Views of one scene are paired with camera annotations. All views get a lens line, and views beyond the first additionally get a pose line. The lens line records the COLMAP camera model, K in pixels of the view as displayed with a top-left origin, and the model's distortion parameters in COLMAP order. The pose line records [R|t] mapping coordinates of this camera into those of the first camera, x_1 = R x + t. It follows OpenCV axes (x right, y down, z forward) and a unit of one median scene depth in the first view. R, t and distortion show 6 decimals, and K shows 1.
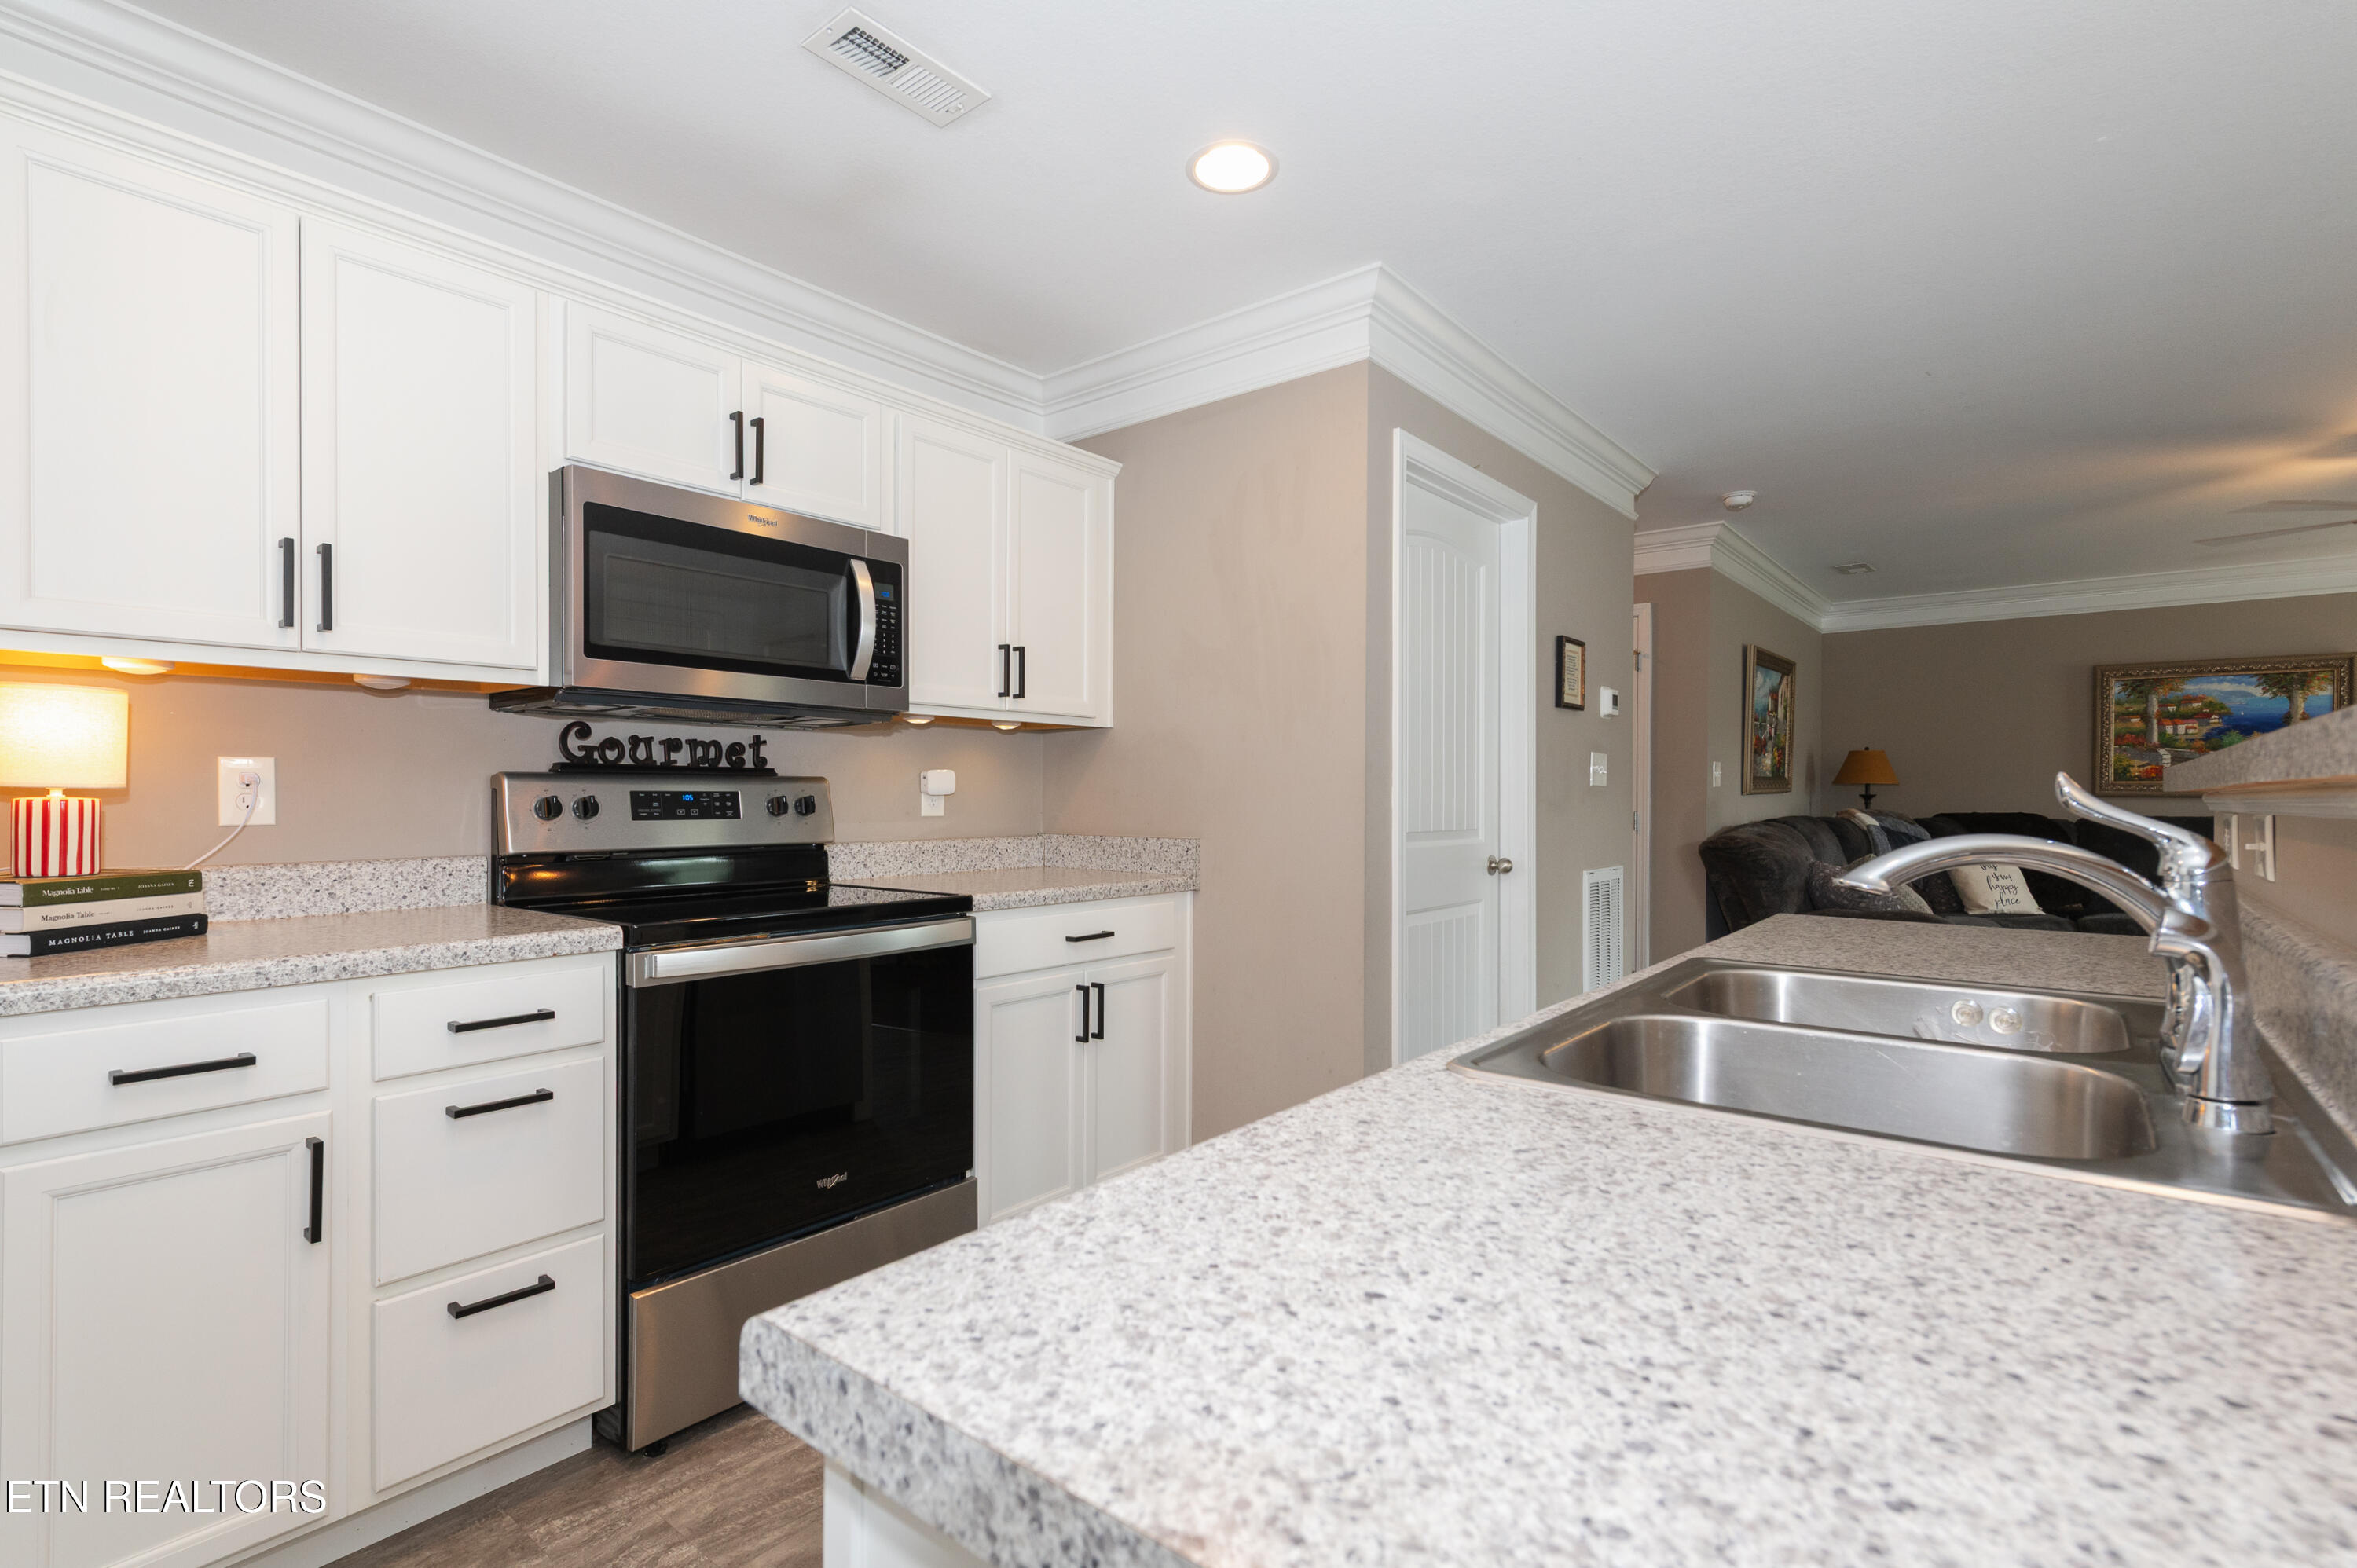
lens RADIAL K [[1101.3, 0, 1177.0], [0, 1101.3, 784.2], [0, 0, 1]] dist [0.010080, -0.002936]
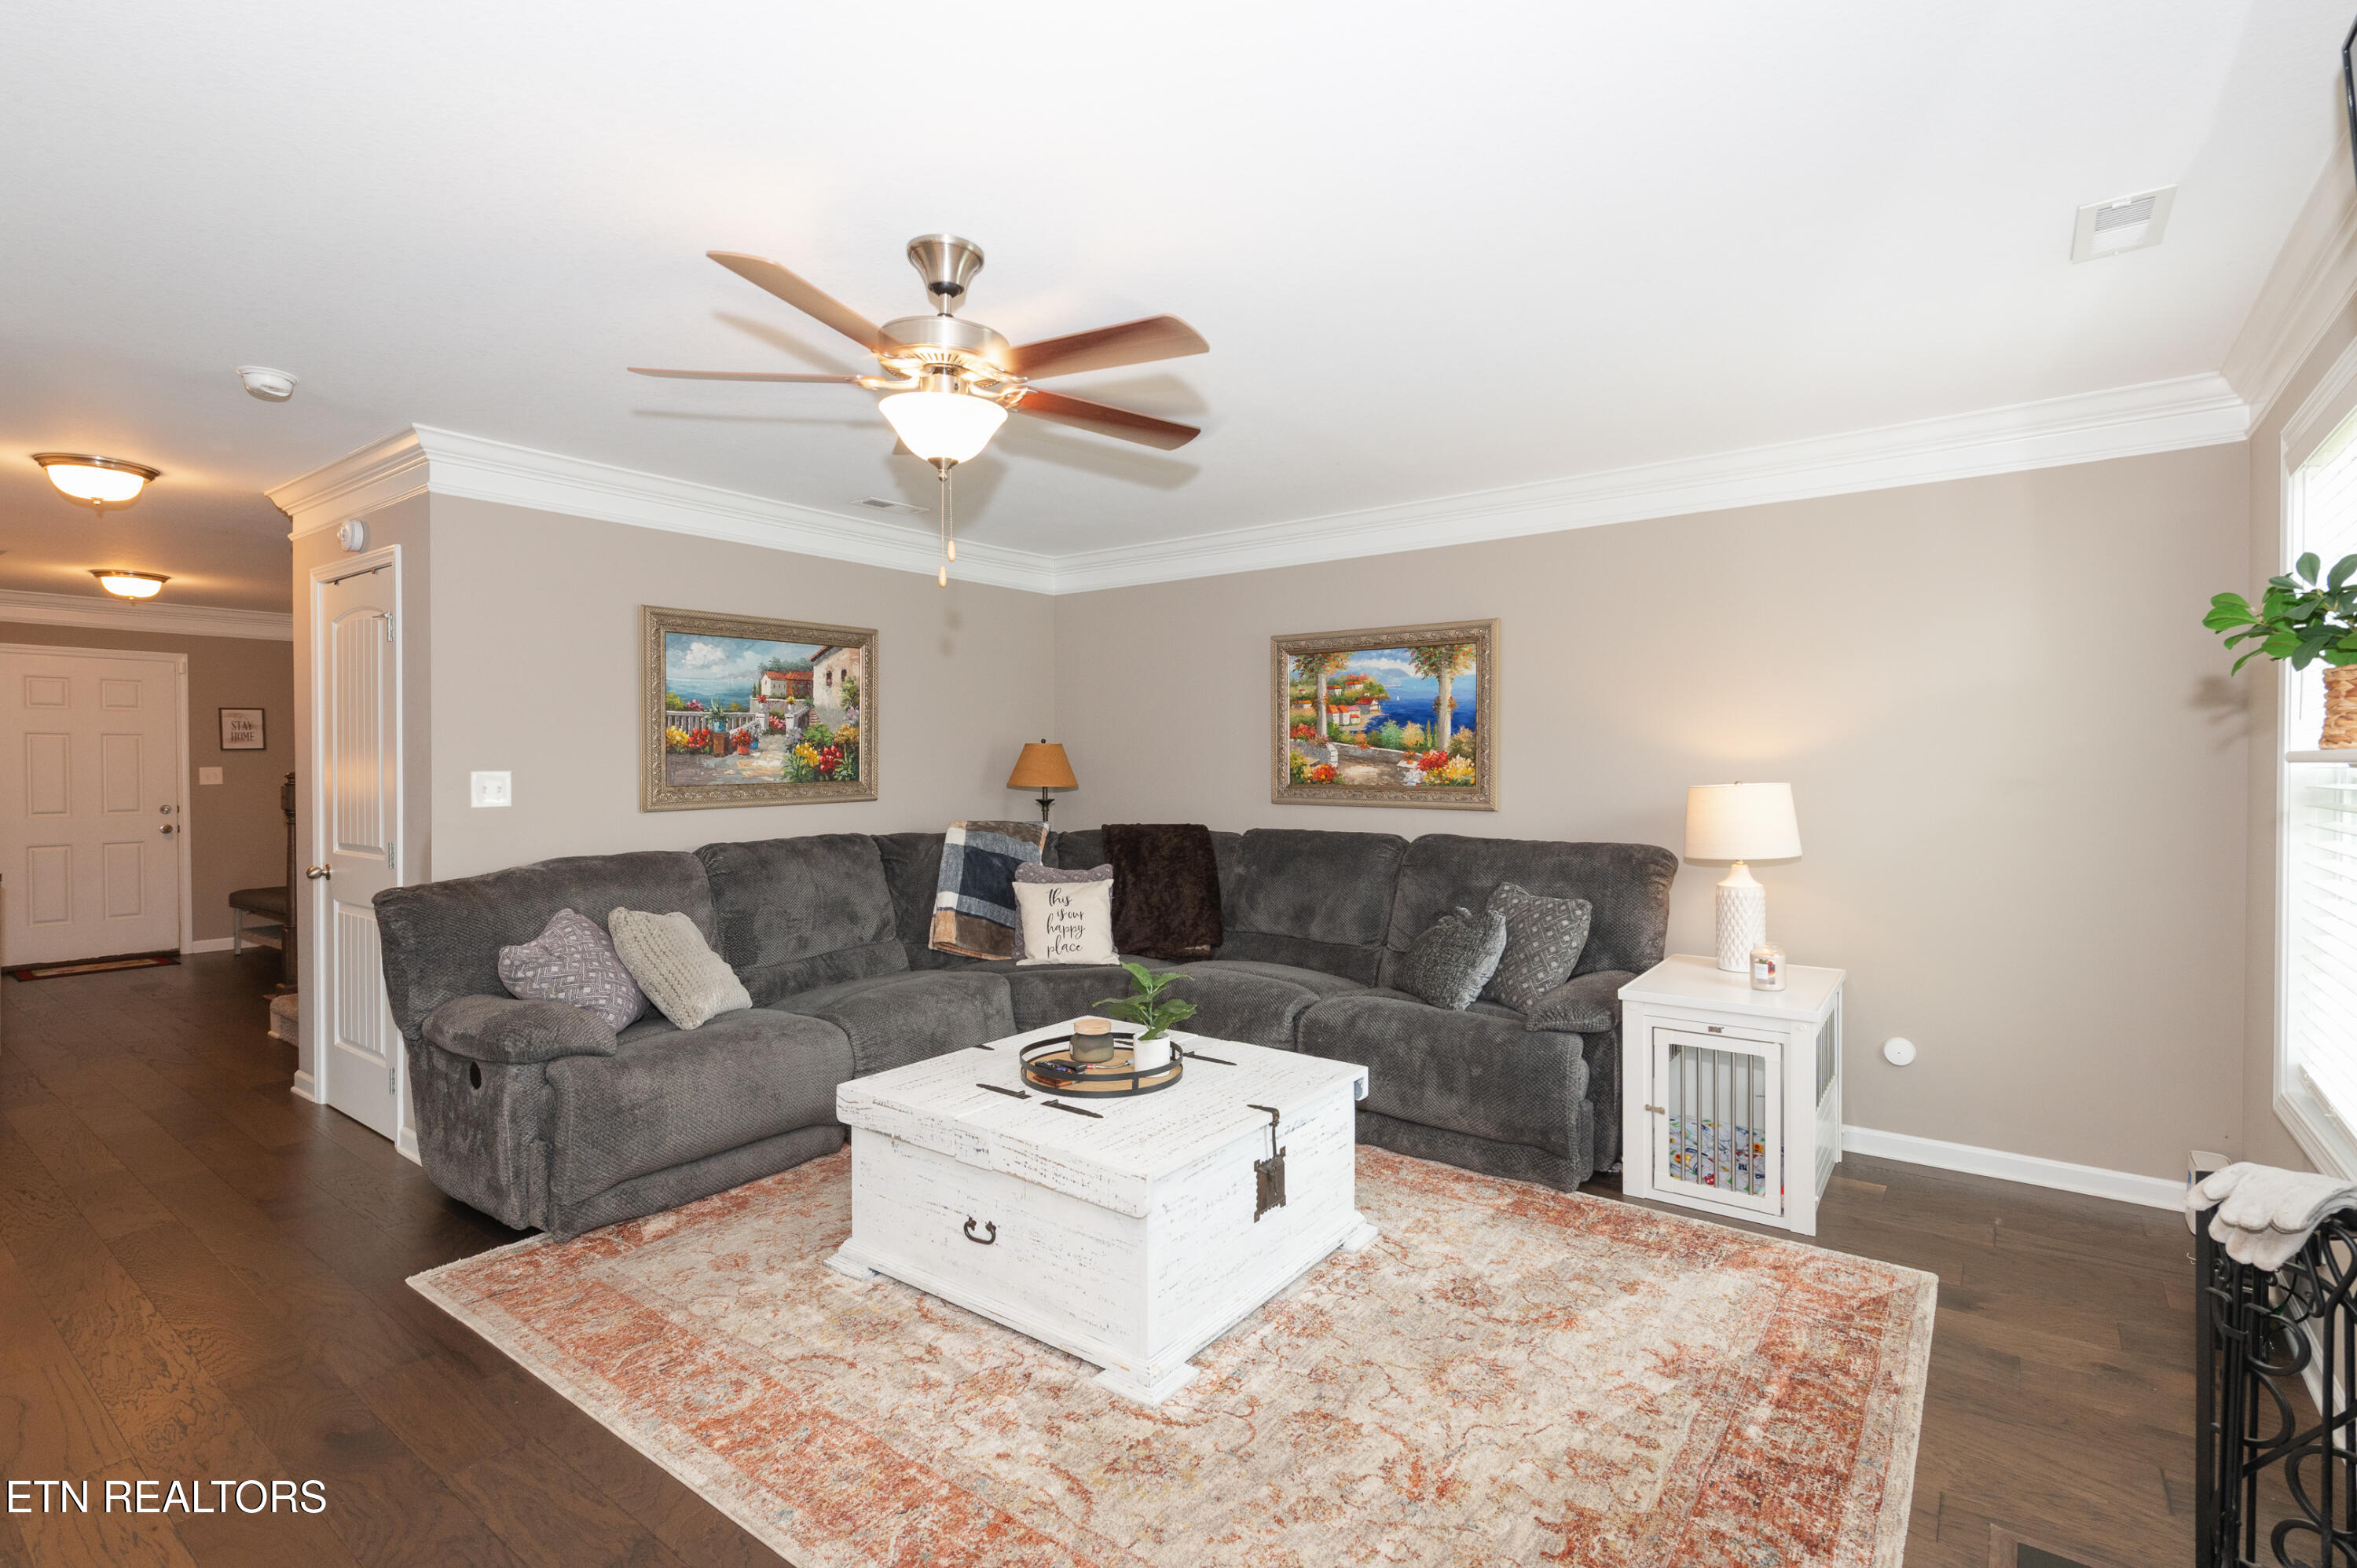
lens RADIAL K [[1101.3, 0, 1188.8], [0, 1101.3, 770.0], [0, 0, 1]] dist [0.010080, -0.002936]
pose [[0.998977, -0.004170, 0.045036, 0.761732], [0.003383, 0.999840, 0.017538, -0.027475], [-0.045102, -0.017367, 0.998831, 0.232557]]
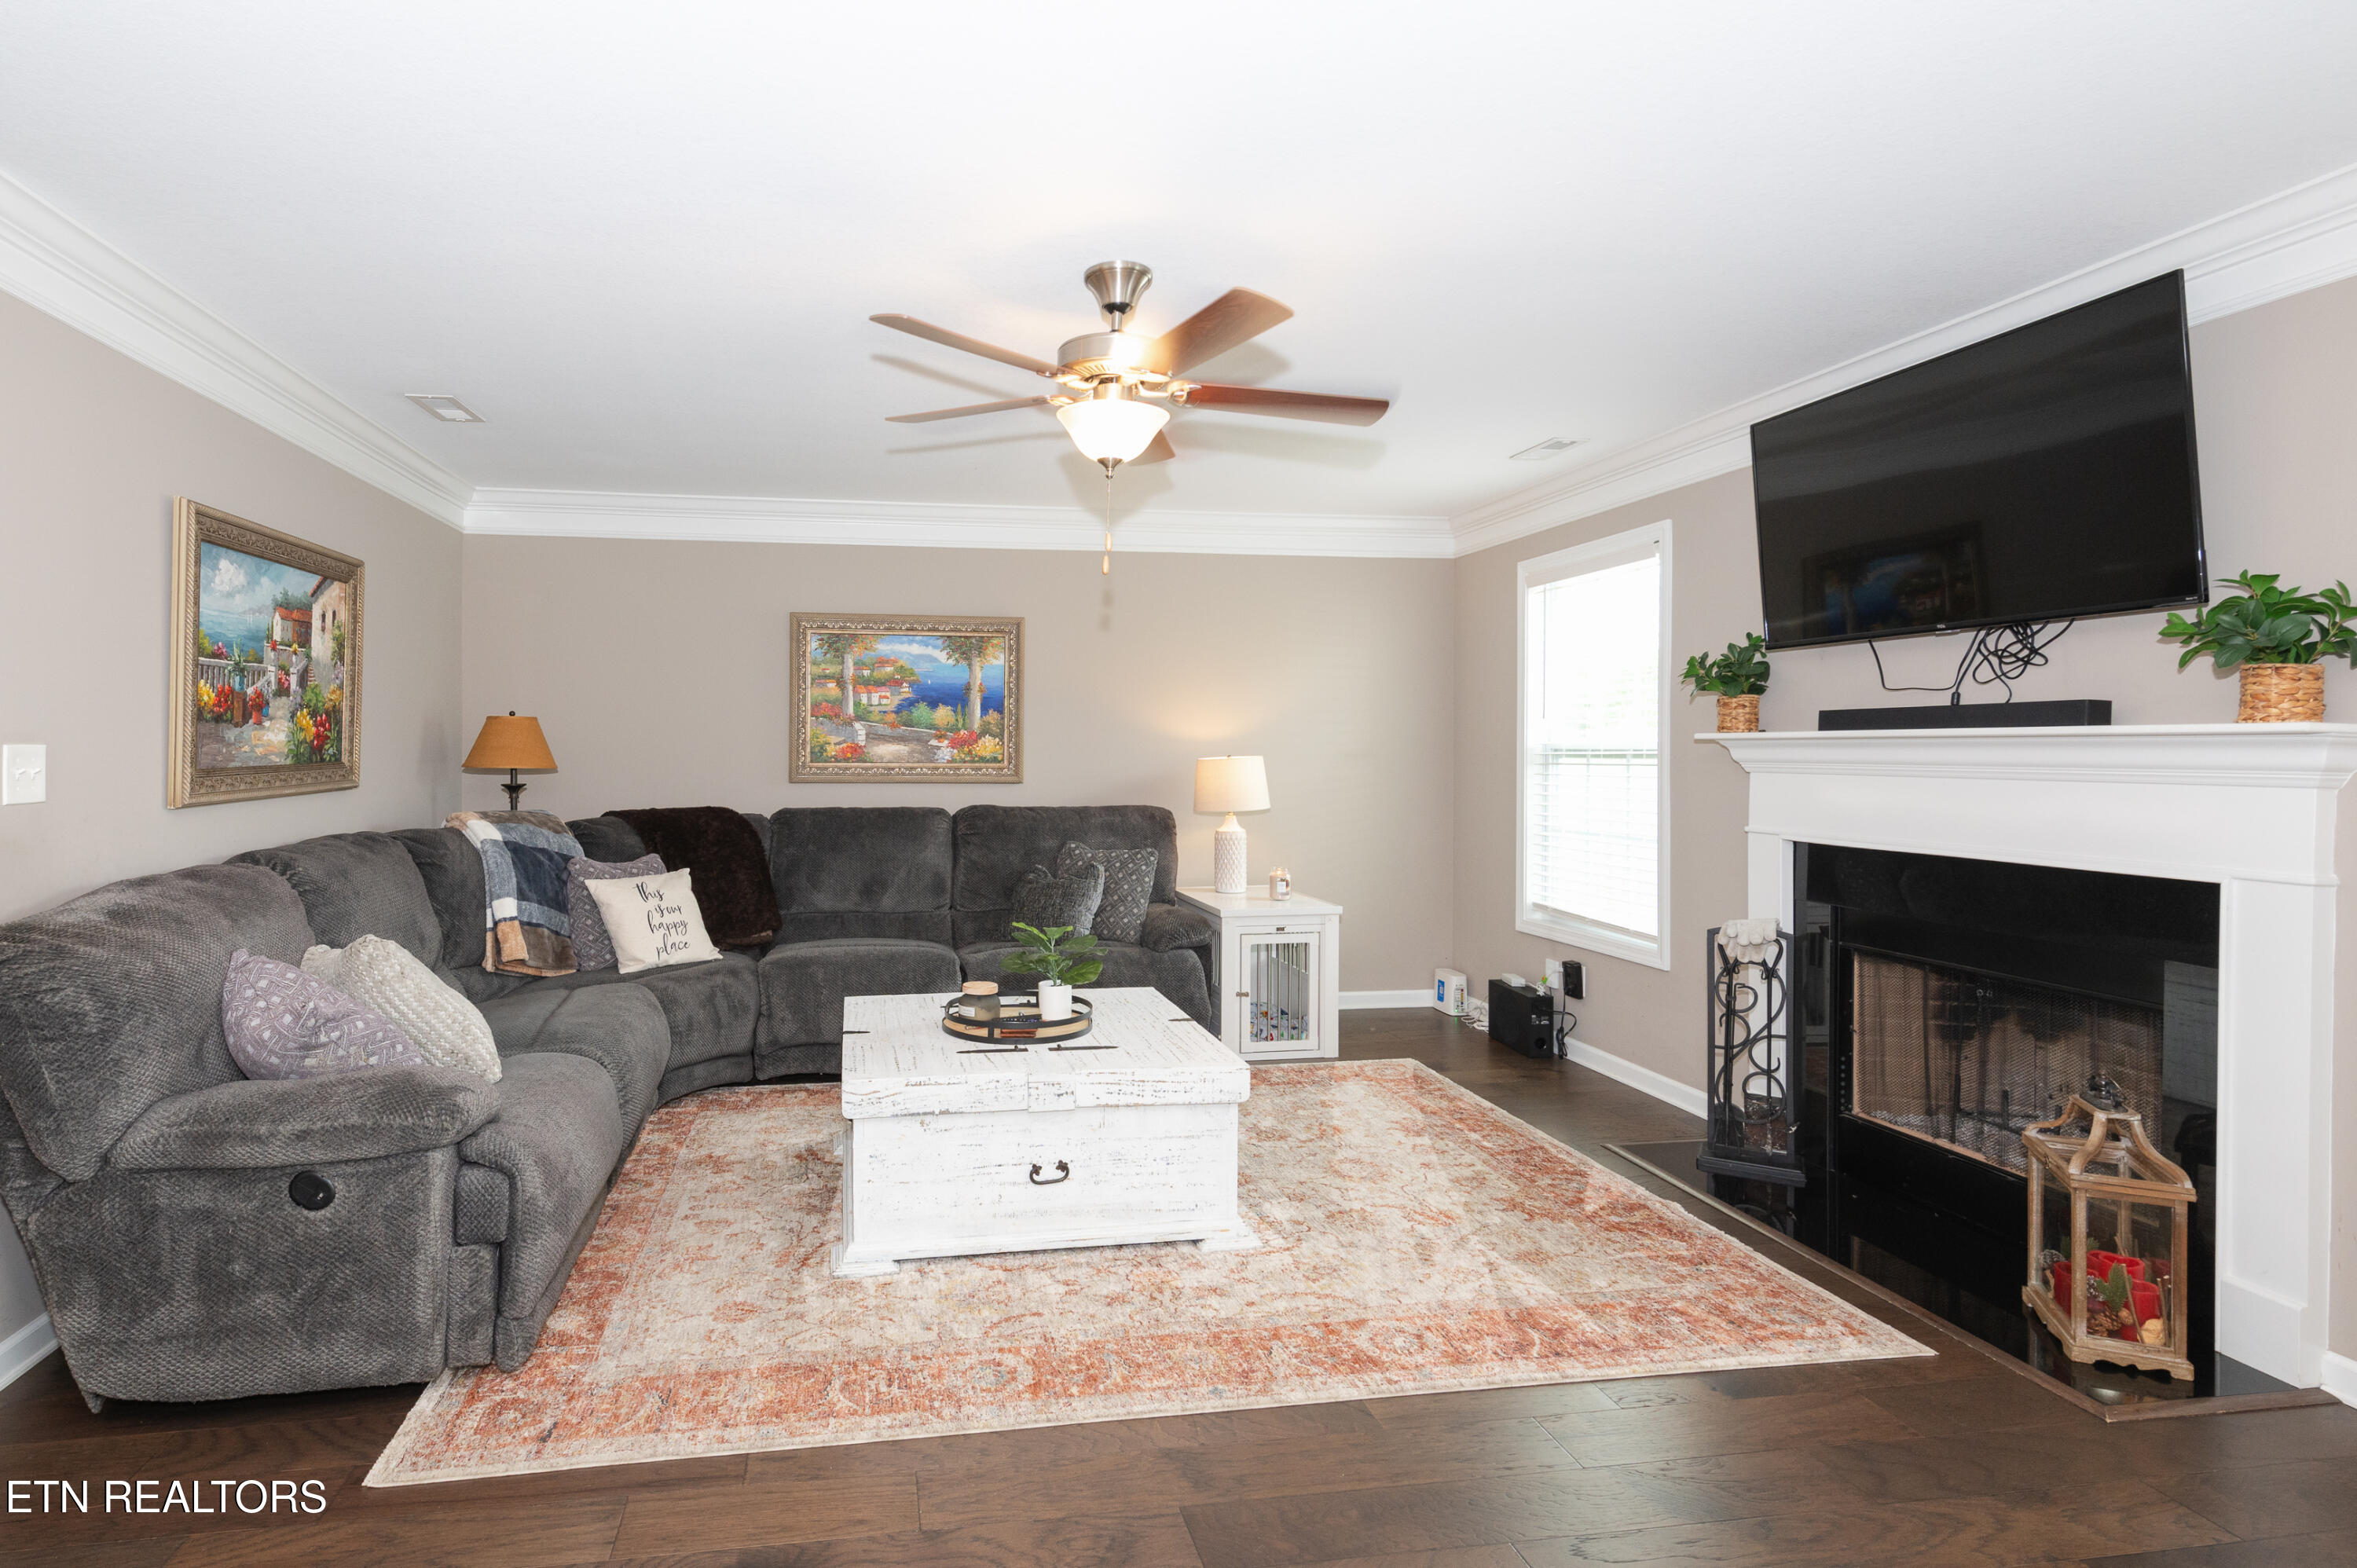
lens RADIAL K [[1175.3, 0, 1037.5], [0, 1175.3, 758.9], [0, 0, 1]] dist [0.004657, -0.000031]
pose [[0.666831, -0.009480, 0.745149, 0.346415], [-0.004824, 0.999843, 0.017037, -0.020958], [-0.745193, -0.014955, 0.666681, 0.339932]]
